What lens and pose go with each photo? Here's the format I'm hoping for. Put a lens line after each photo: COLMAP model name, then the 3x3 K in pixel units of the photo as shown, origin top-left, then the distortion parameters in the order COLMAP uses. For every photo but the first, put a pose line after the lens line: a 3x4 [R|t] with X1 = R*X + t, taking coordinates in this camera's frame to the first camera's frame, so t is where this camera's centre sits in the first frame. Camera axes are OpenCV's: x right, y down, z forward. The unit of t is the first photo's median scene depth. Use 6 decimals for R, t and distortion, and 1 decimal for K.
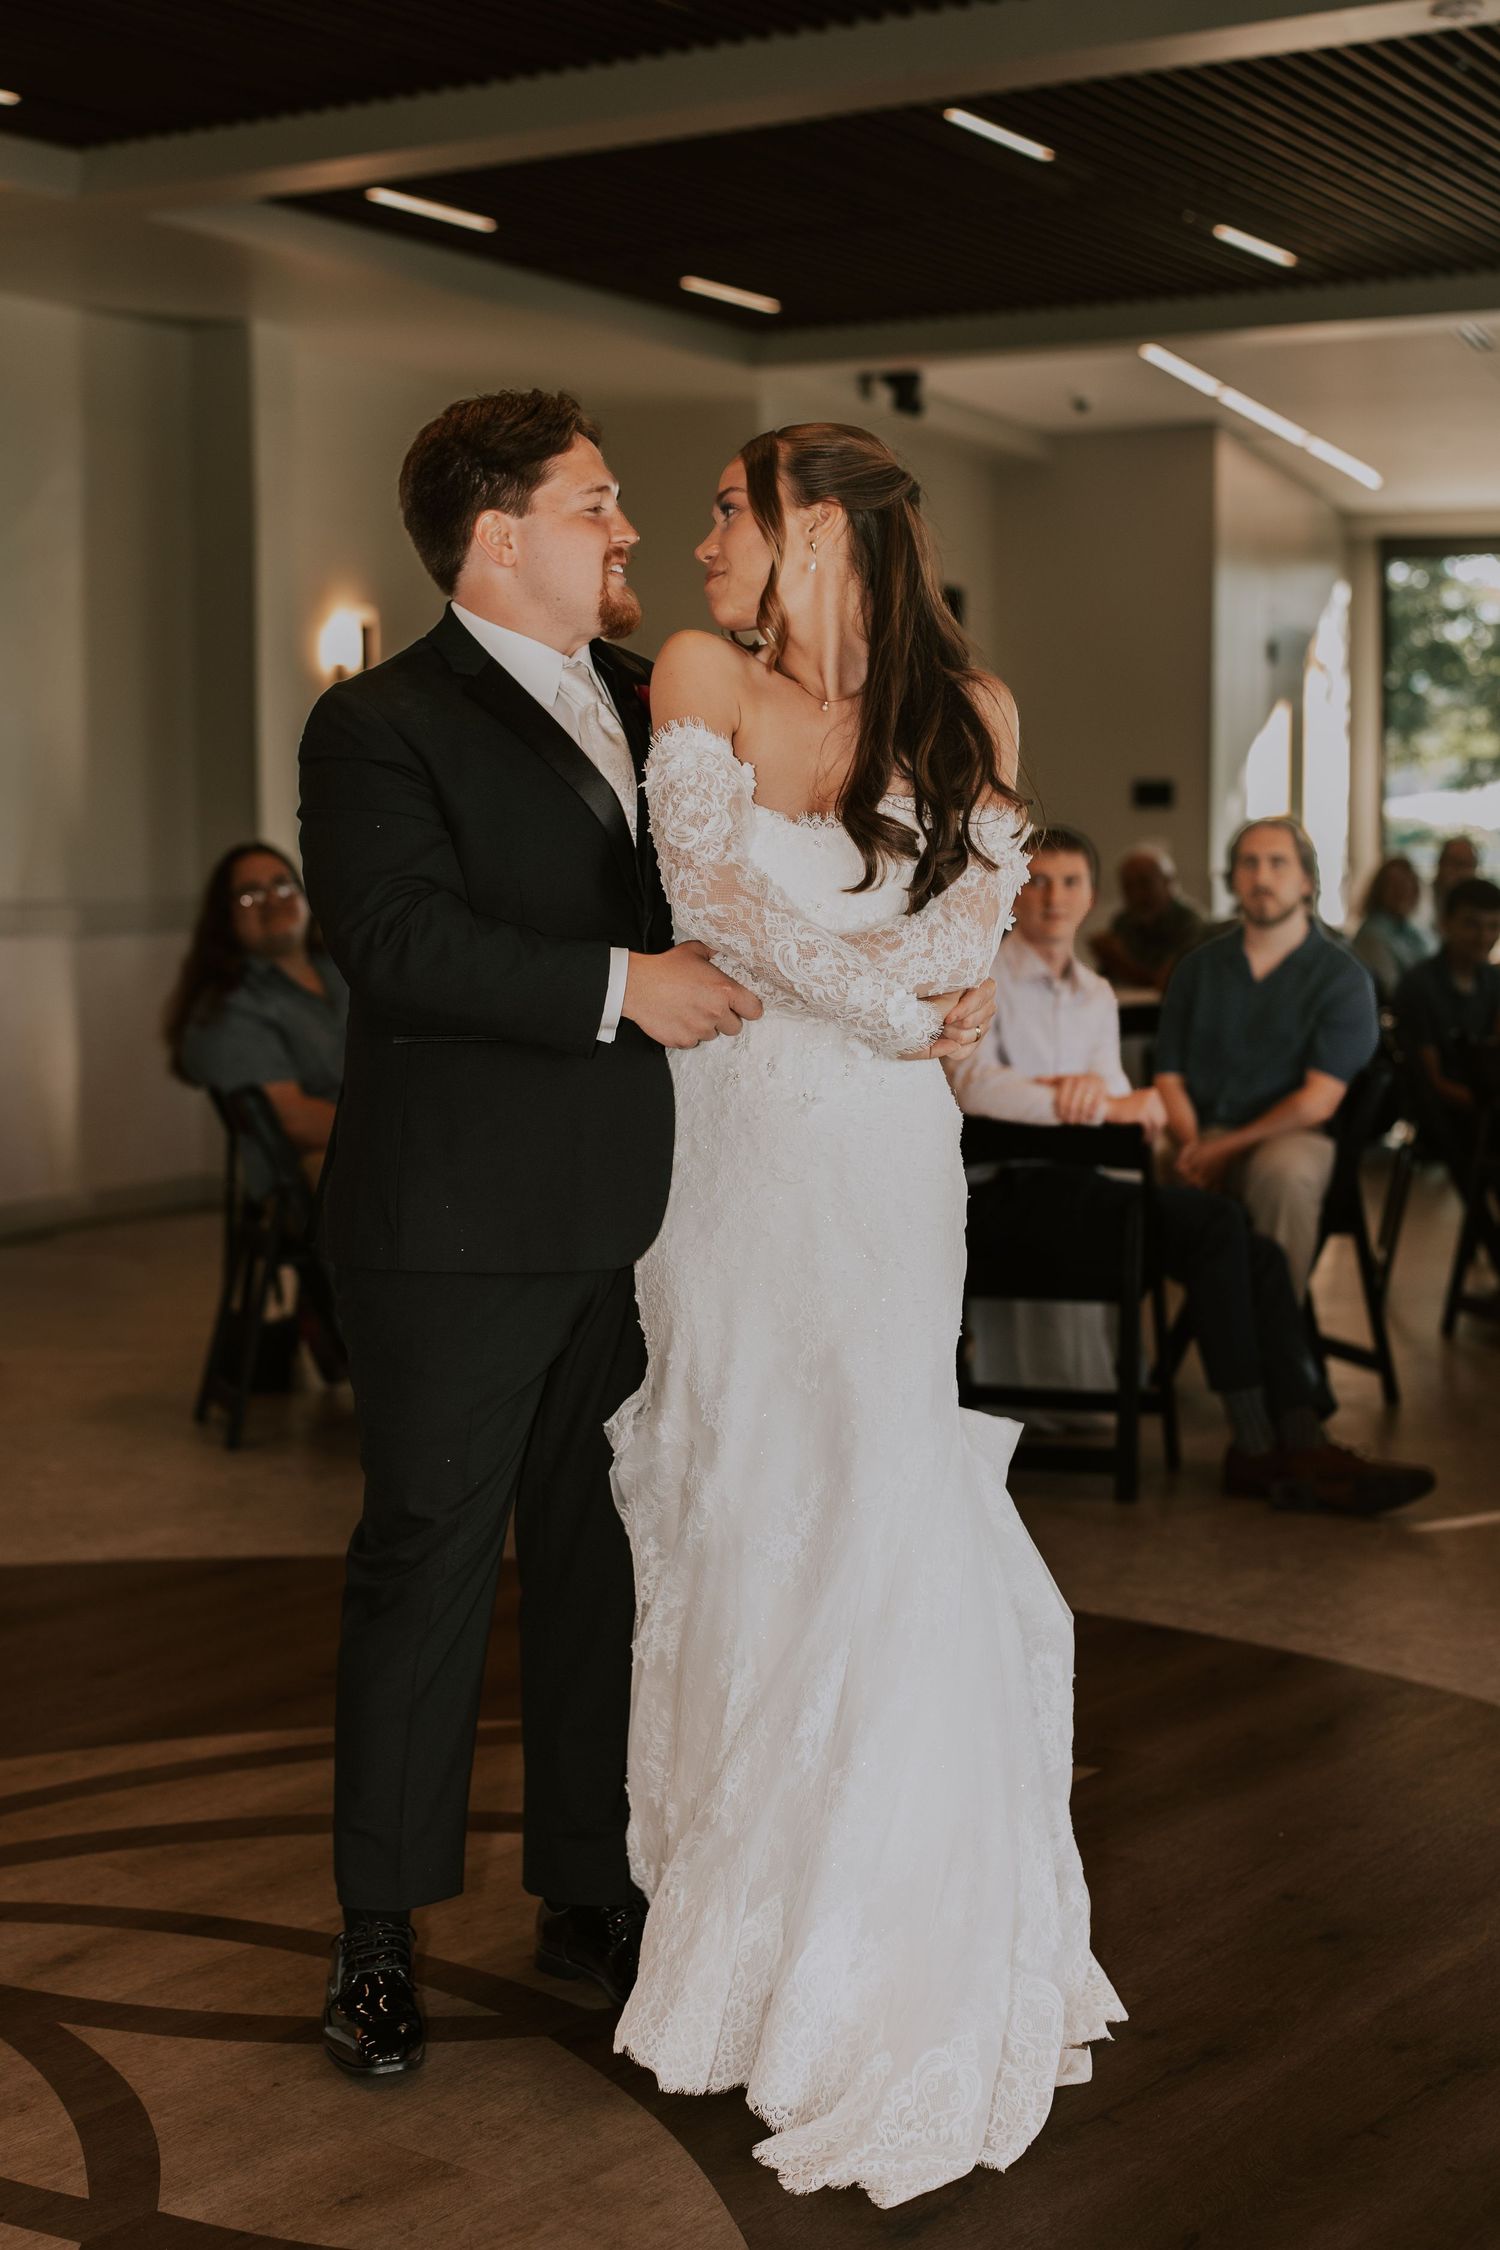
lens RADIAL K [[3345.3, 0, 750.0], [0, 3345.3, 1125.0], [0, 0, 1]] dist [0.008012, 0.005069]
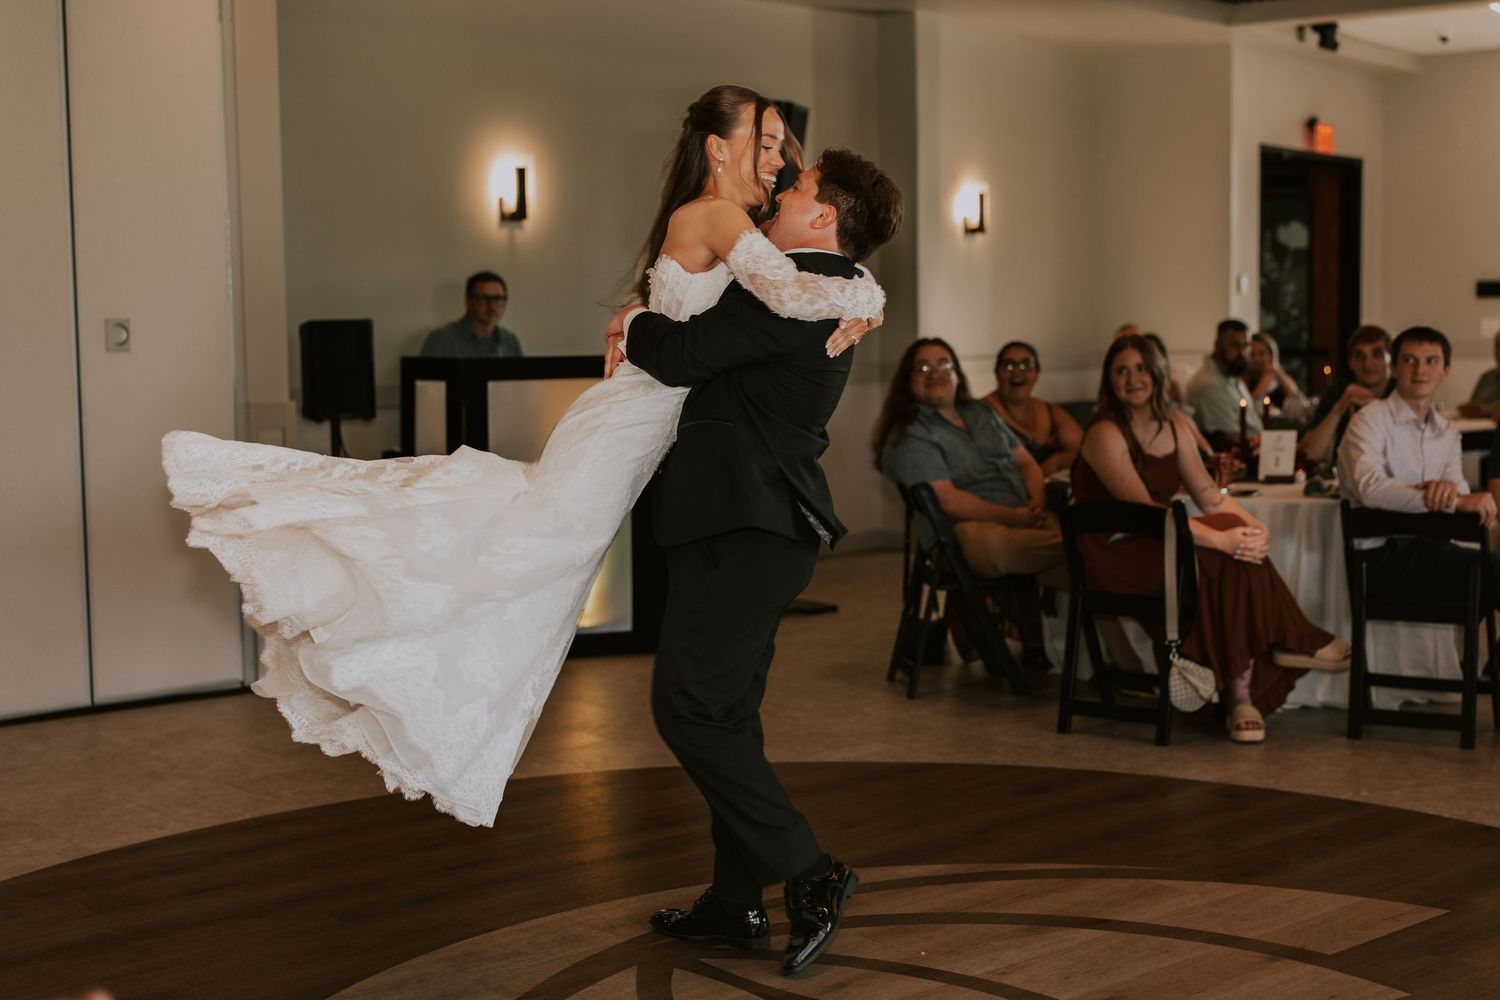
lens RADIAL K [[2134.7, 0, 750.0], [0, 2134.7, 500.0], [0, 0, 1]] dist [0.008195, -0.008535]
pose [[0.977532, 0.010813, -0.210510, -0.008670], [-0.009828, 0.999935, 0.005723, -0.008228], [0.210559, -0.003526, 0.977575, -0.067025]]
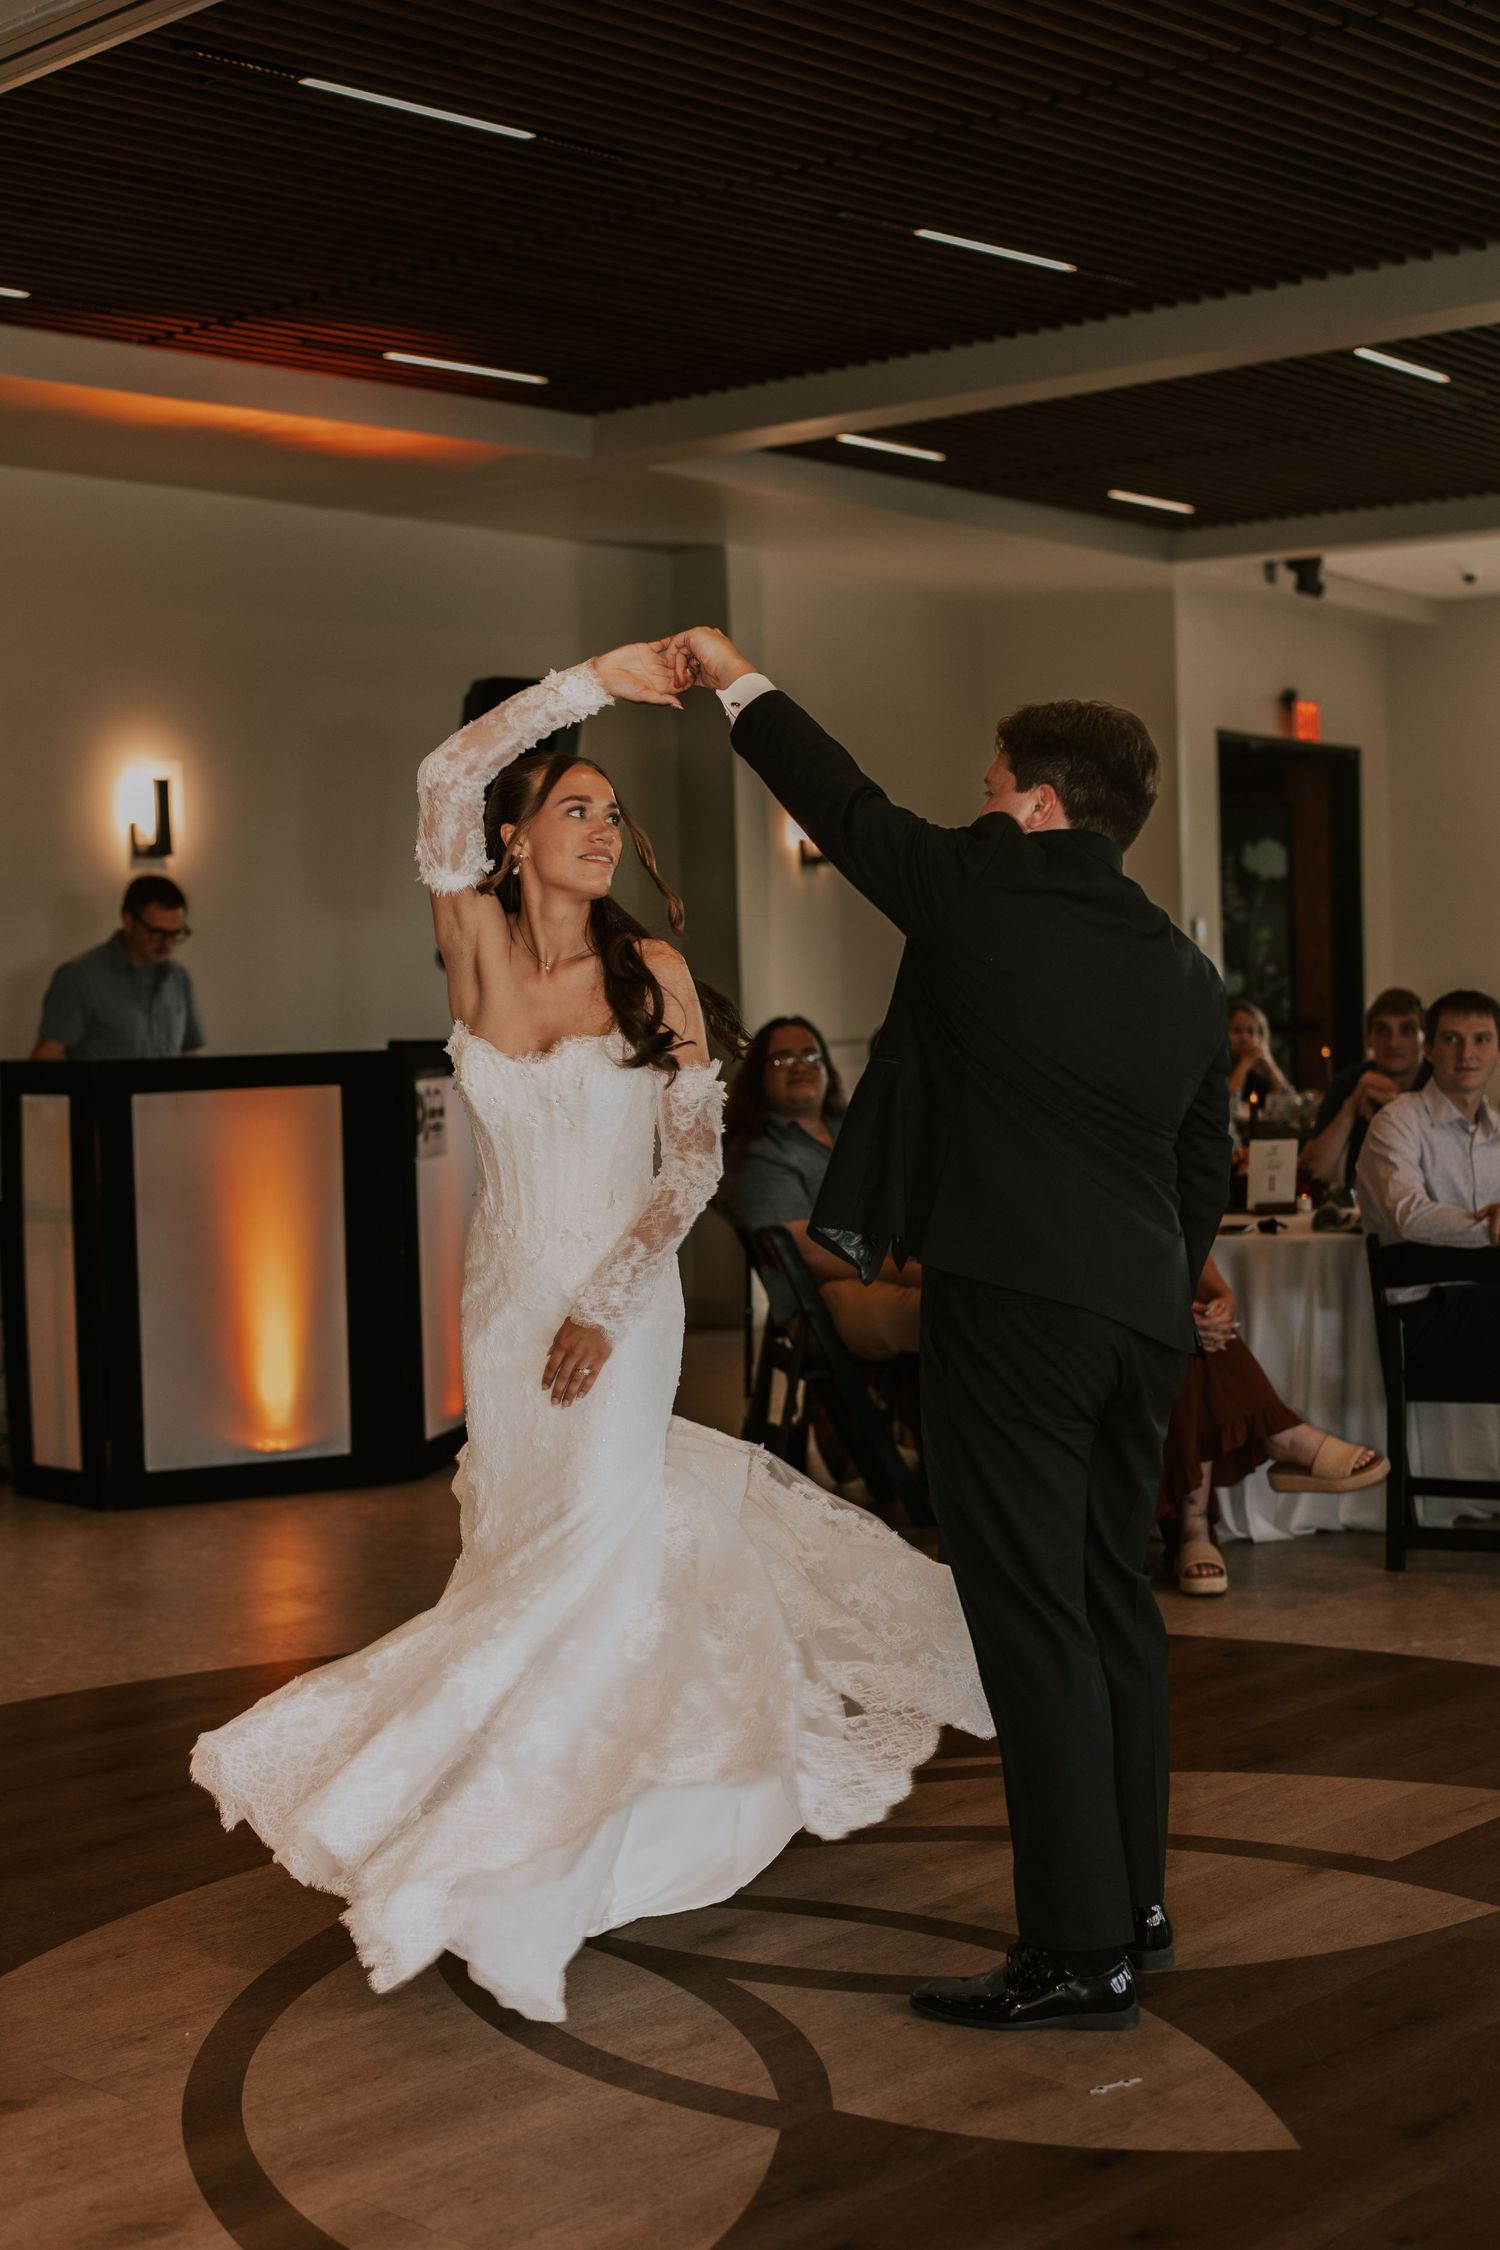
lens RADIAL K [[3202.0, 0, 752.2], [0, 3202.0, 1177.6], [0, 0, 1]] dist [0.008195, -0.008535]
pose [[0.992758, -0.018535, -0.118690, -0.024461], [0.016307, 0.999673, -0.019713, -0.006565], [0.119016, 0.017635, 0.992736, -0.113509]]
